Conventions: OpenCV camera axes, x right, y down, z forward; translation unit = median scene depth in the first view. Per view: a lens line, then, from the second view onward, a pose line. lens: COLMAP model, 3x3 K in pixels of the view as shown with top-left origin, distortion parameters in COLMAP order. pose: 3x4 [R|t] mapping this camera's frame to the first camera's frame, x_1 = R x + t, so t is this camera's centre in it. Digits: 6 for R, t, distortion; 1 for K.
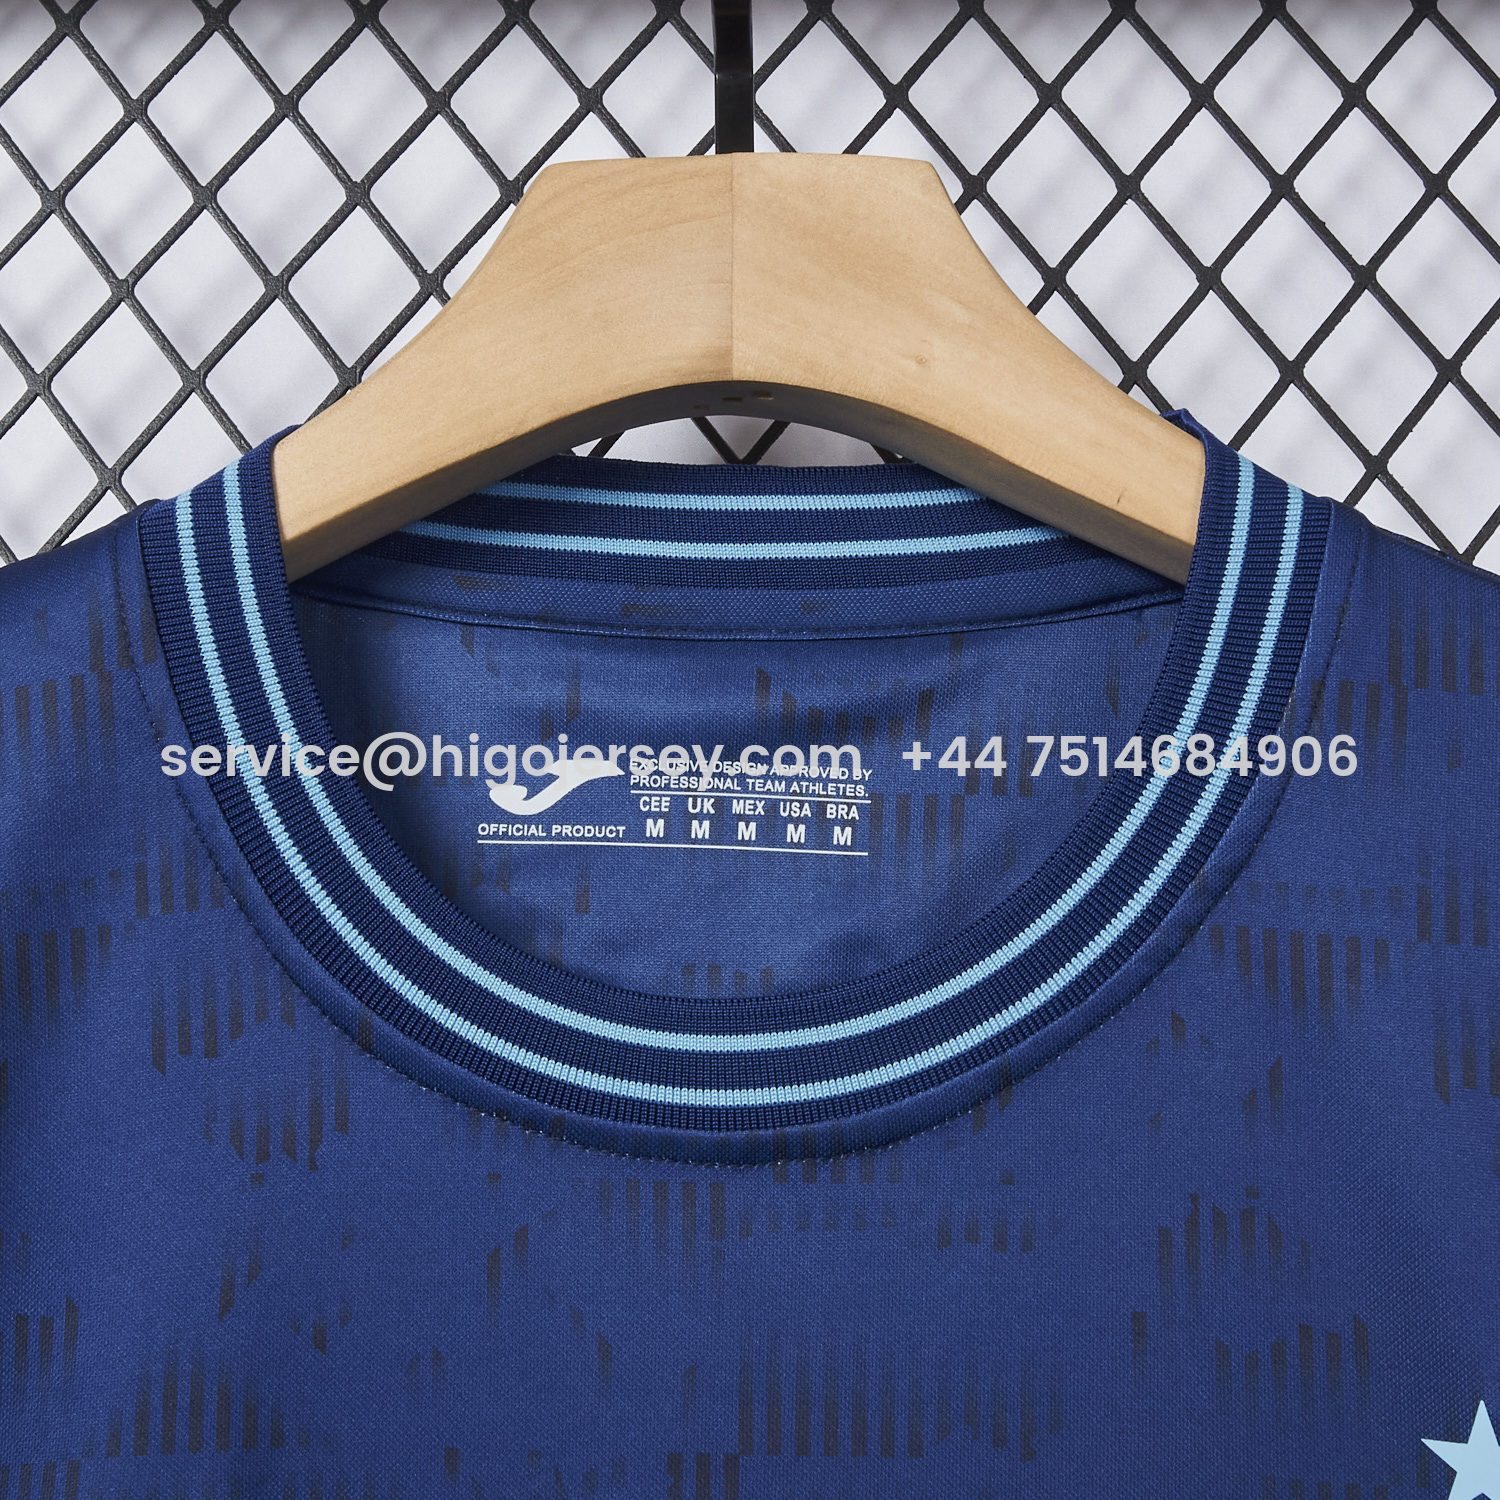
lens RADIAL K [[3707.4, 0, 750.0], [0, 3707.4, 750.0], [0, 0, 1]] dist [-0.031806, -0.477412]
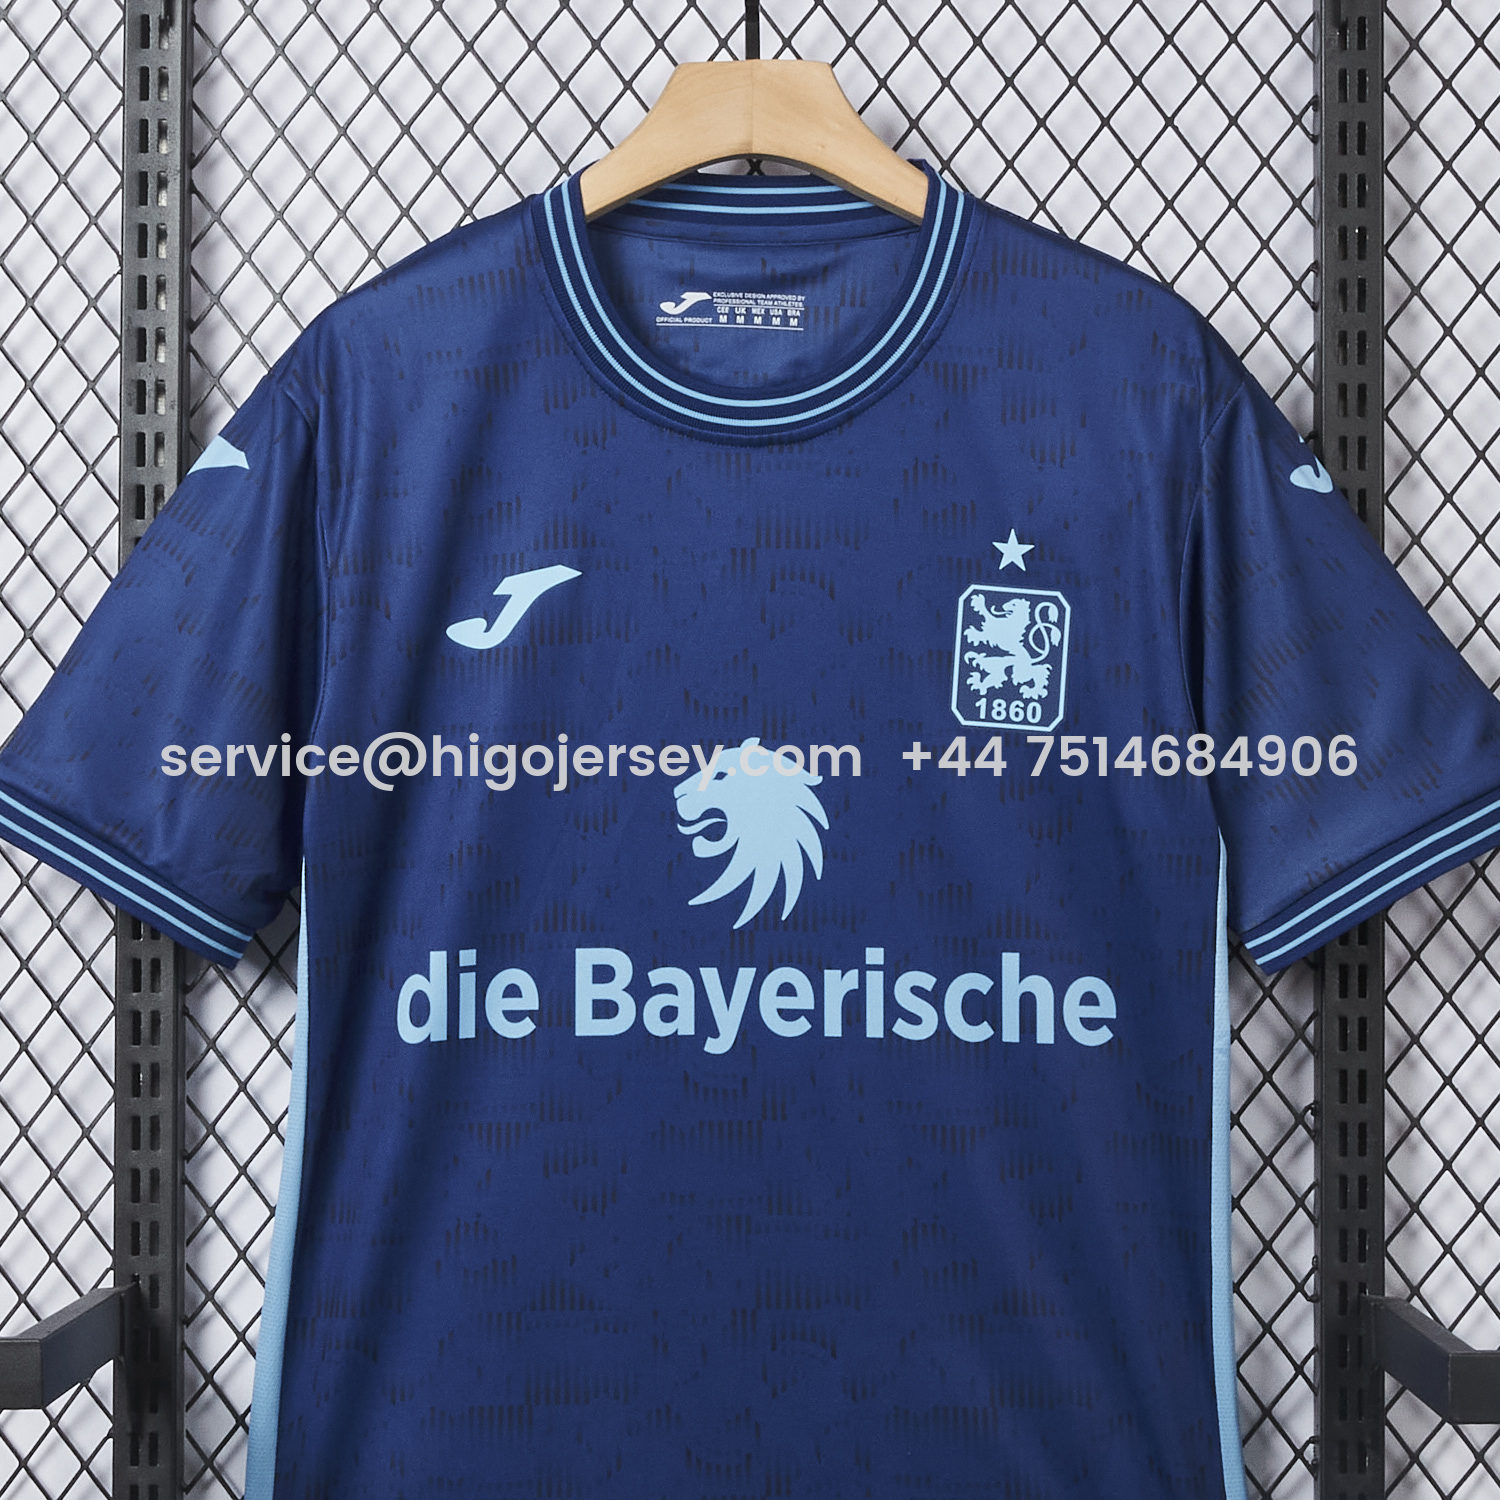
lens RADIAL K [[3707.4, 0, 750.0], [0, 3707.4, 750.0], [0, 0, 1]] dist [-0.031806, -0.477412]
pose [[0.999997, -0.001976, 0.001595, -0.012152], [0.001598, 0.977839, 0.209352, -0.251349], [-0.001973, -0.209349, 0.977839, -1.793509]]
